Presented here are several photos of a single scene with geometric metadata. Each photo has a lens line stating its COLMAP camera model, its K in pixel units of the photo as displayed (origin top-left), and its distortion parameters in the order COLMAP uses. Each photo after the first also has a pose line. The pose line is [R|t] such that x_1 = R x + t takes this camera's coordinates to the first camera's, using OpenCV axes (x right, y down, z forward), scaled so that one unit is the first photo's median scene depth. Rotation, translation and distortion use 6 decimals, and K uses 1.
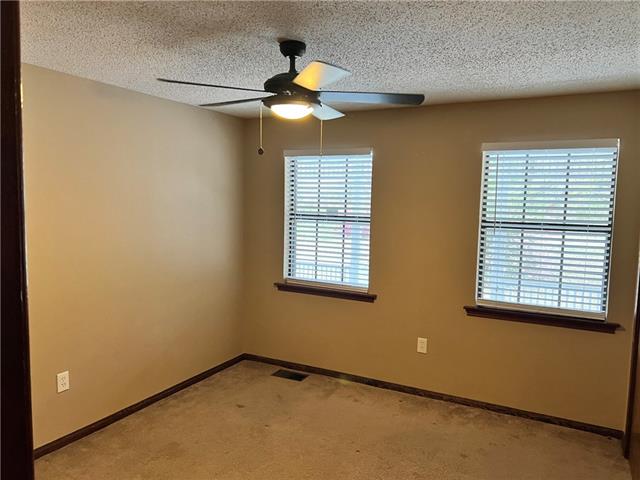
lens RADIAL K [[454.5, 0, 320.0], [0, 454.5, 240.0], [0, 0, 1]] dist [0.004422, -0.000437]
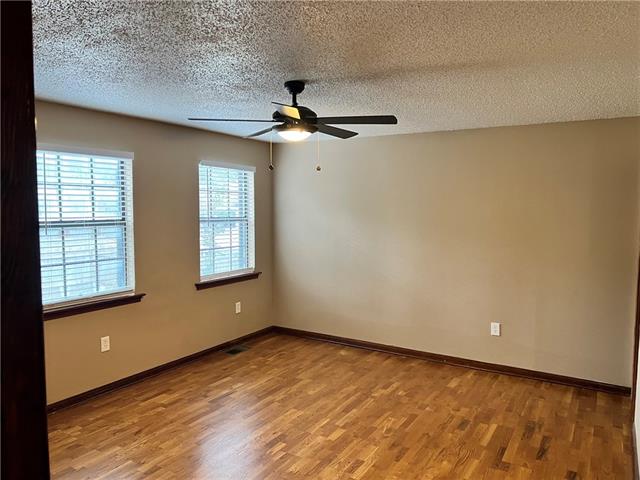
lens RADIAL K [[454.5, 0, 320.0], [0, 454.5, 240.0], [0, 0, 1]] dist [0.004422, -0.000437]
pose [[0.089510, -0.096802, 0.991271, -0.819810], [0.083799, 0.992469, 0.089352, -0.057265], [-0.992454, 0.075070, 0.096948, 0.459043]]
